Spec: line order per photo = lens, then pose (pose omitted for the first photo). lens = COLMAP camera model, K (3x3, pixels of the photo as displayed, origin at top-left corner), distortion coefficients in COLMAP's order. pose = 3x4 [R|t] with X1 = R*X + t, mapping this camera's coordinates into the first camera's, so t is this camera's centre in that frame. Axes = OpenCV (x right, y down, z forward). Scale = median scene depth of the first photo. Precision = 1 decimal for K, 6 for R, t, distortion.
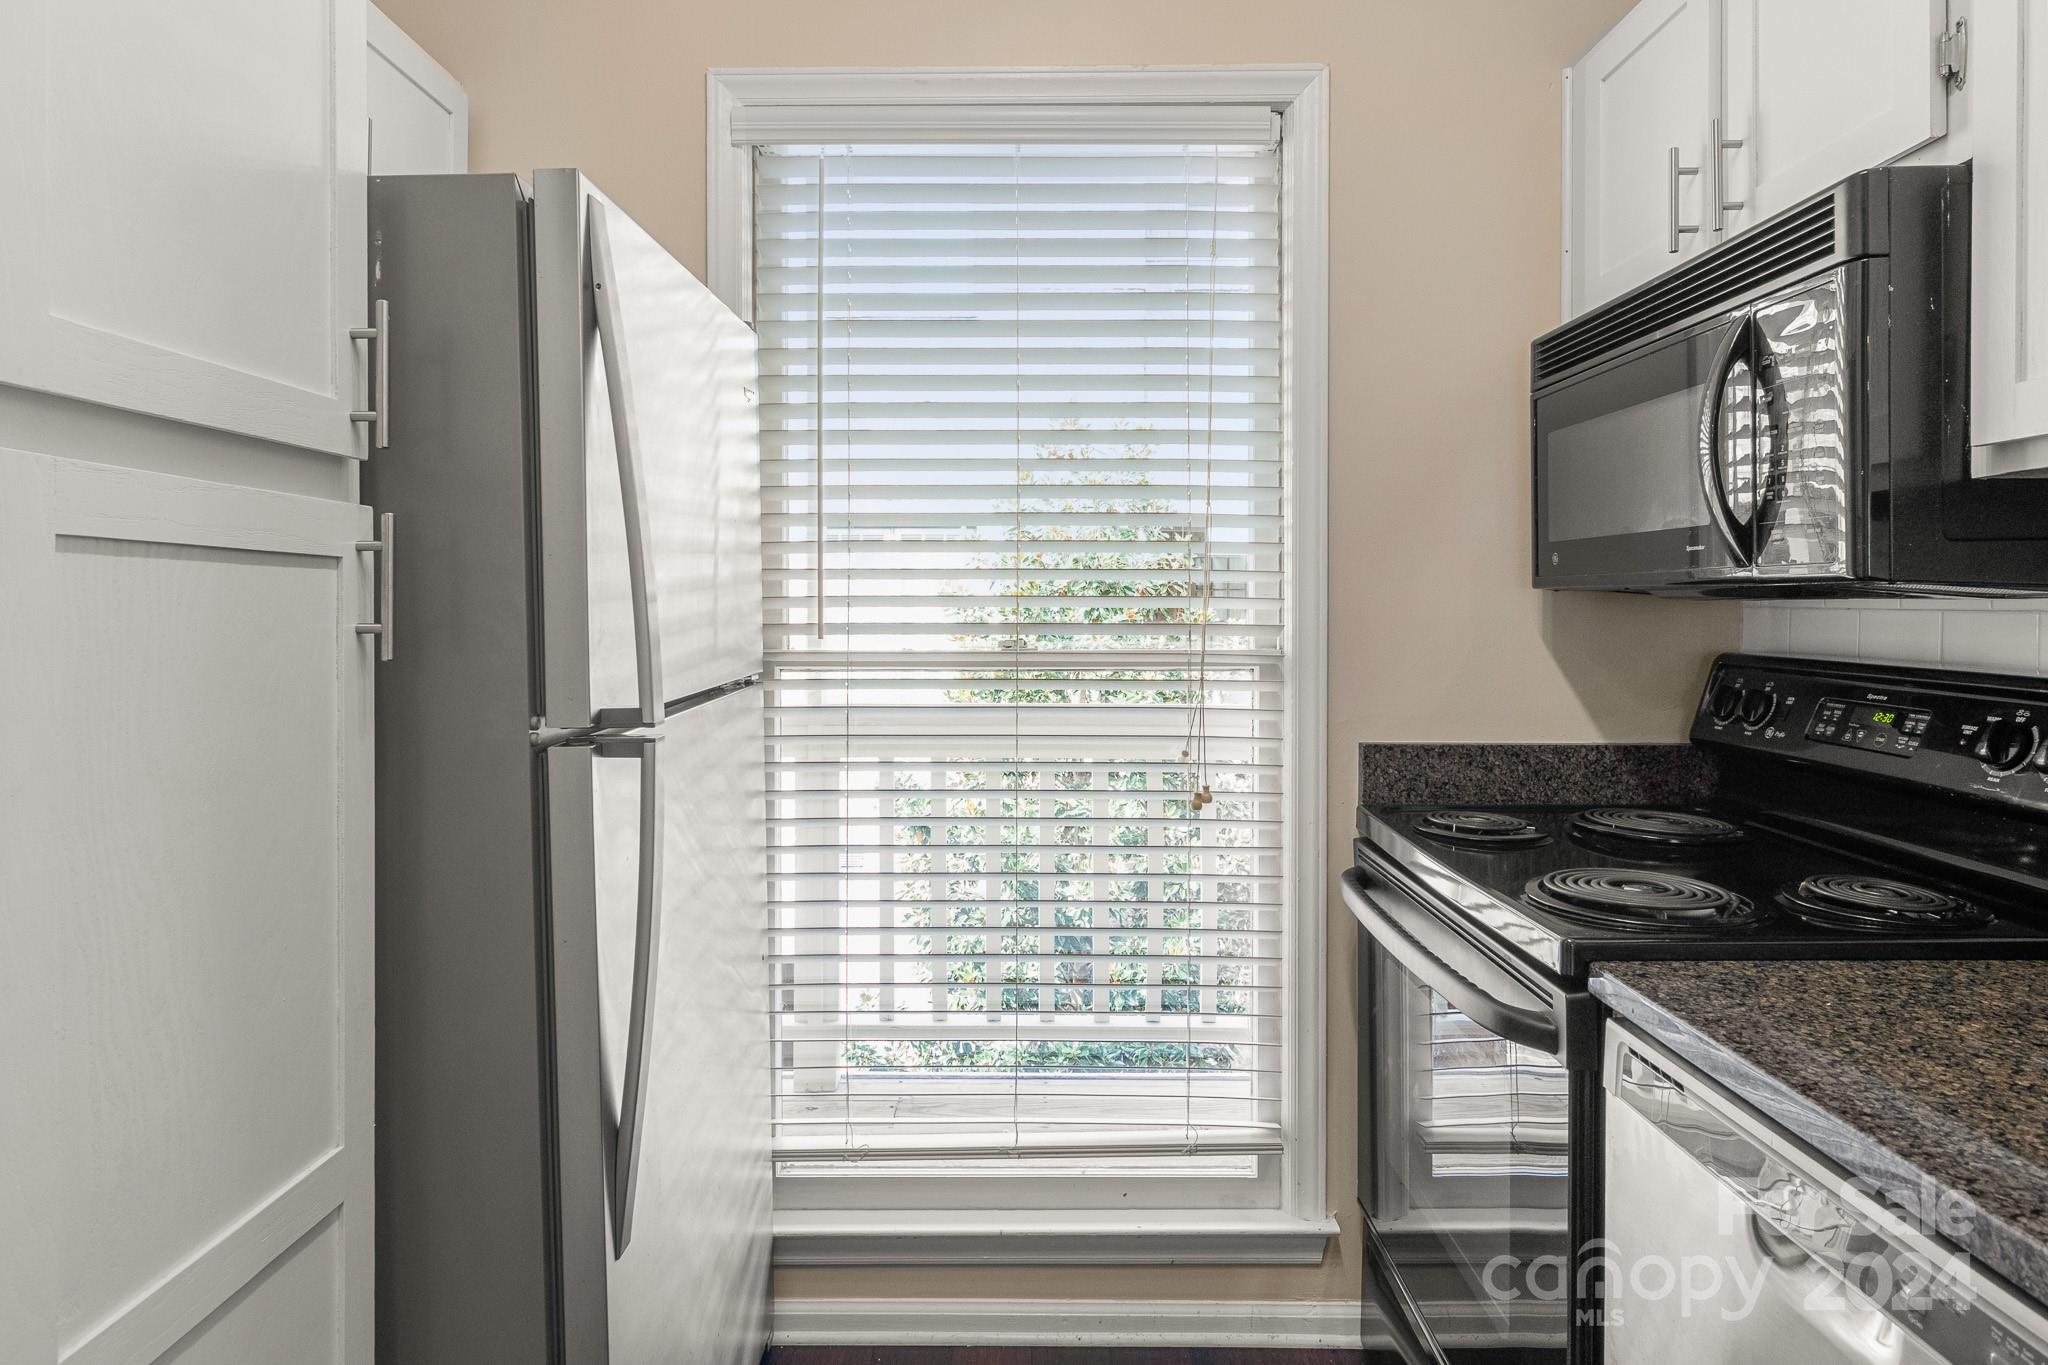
lens RADIAL K [[1179.3, 0, 1022.1], [0, 1179.3, 615.0], [0, 0, 1]] dist [-0.002375, -0.000994]
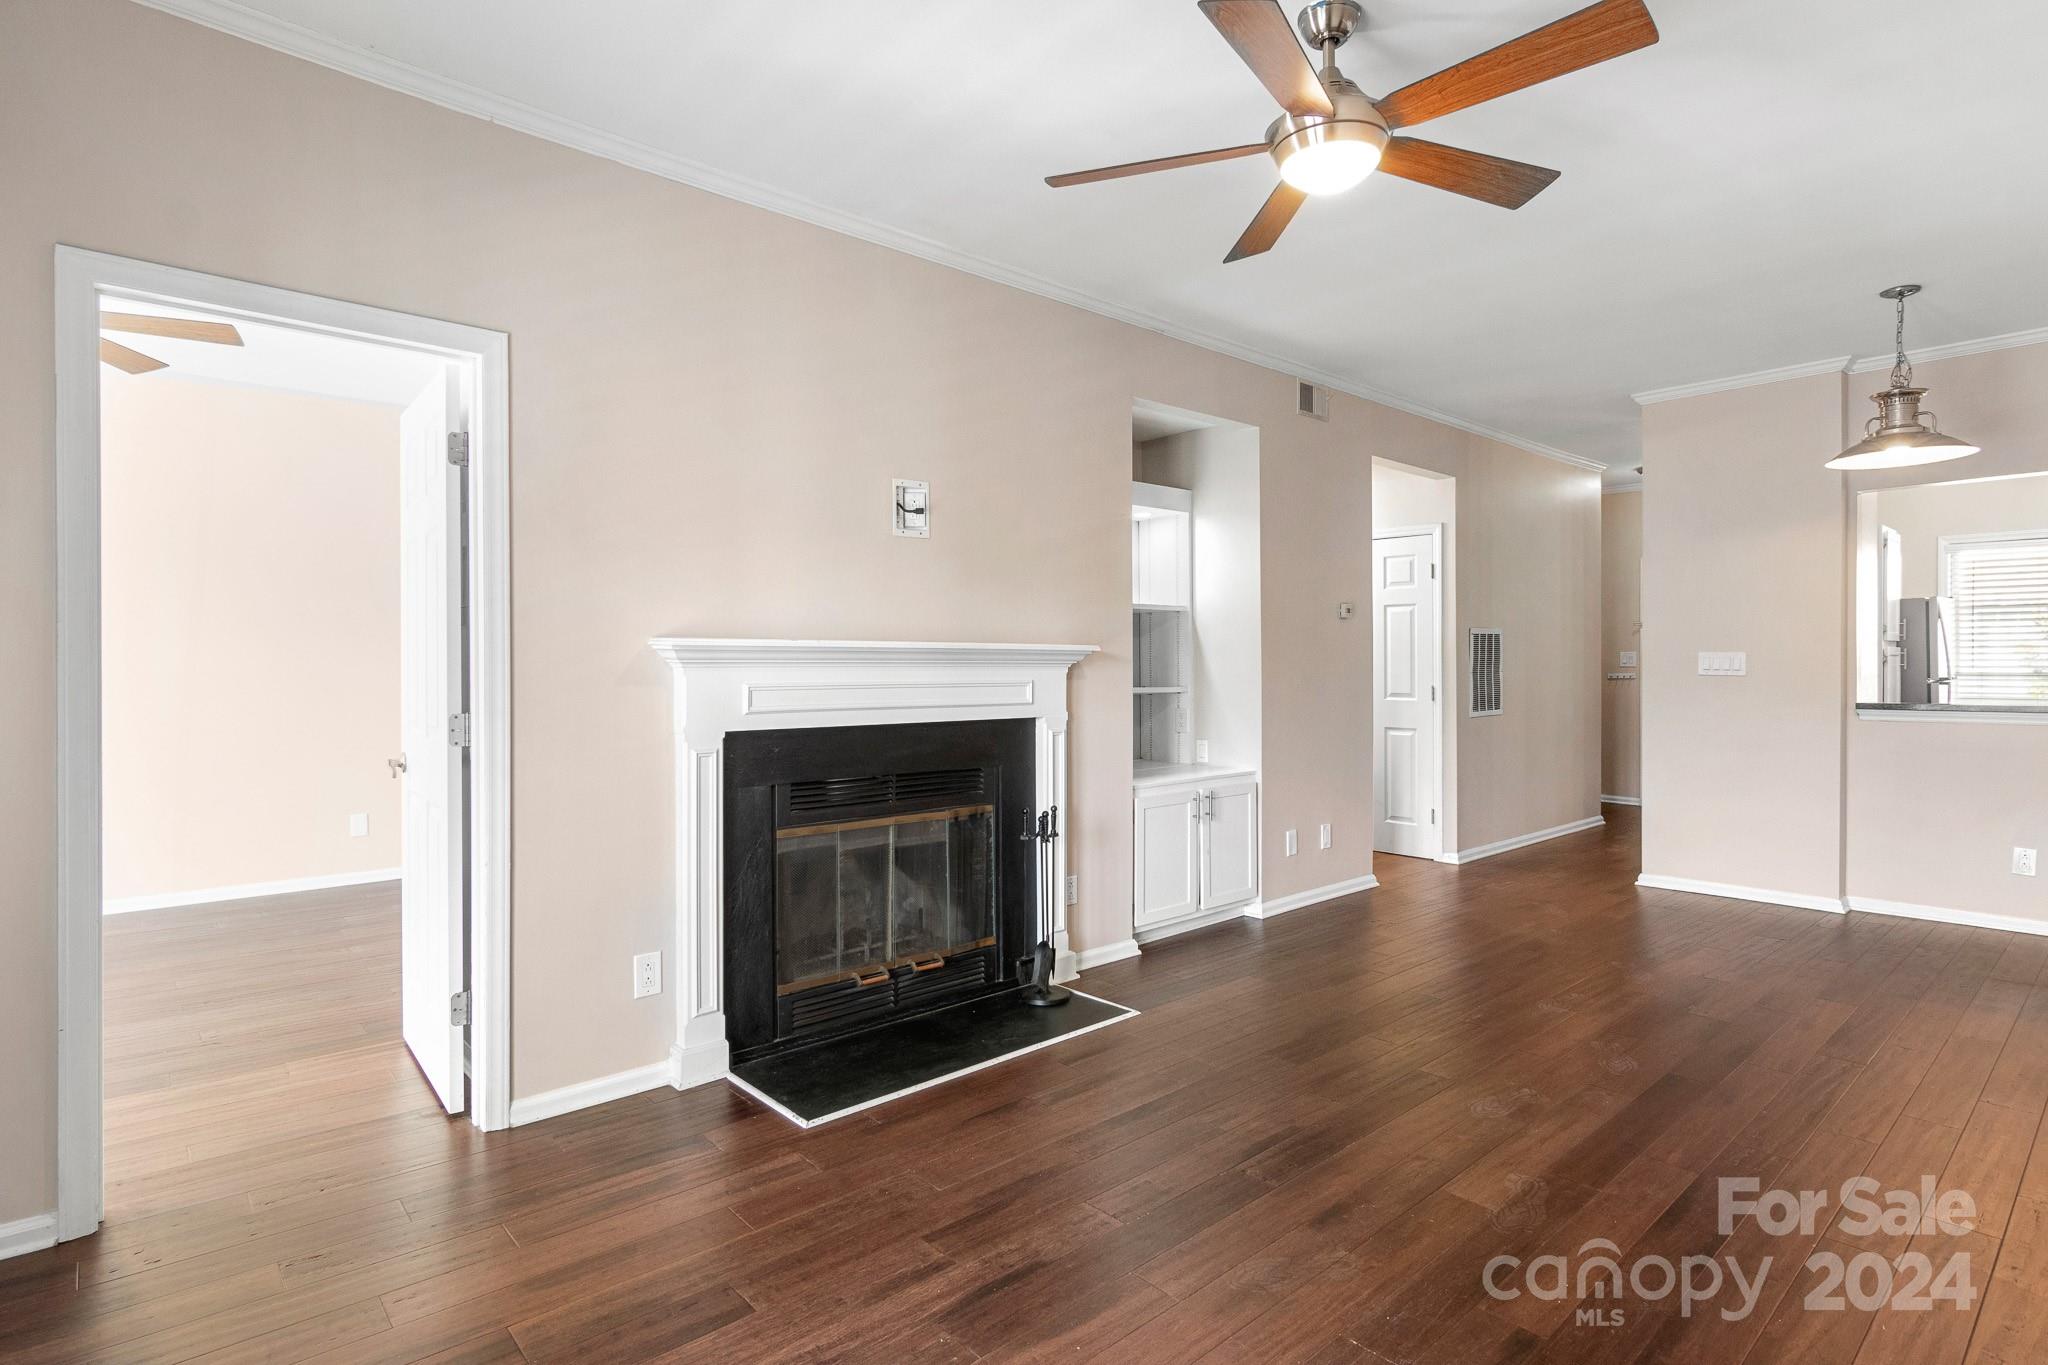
lens RADIAL K [[1037.5, 0, 1014.1], [0, 1037.5, 664.1], [0, 0, 1]] dist [0.000364, -0.000478]
pose [[0.673197, 0.002763, -0.739458, 0.327223], [-0.002634, 0.999996, 0.001339, 0.009298], [0.739459, 0.001047, 0.673201, -5.015539]]
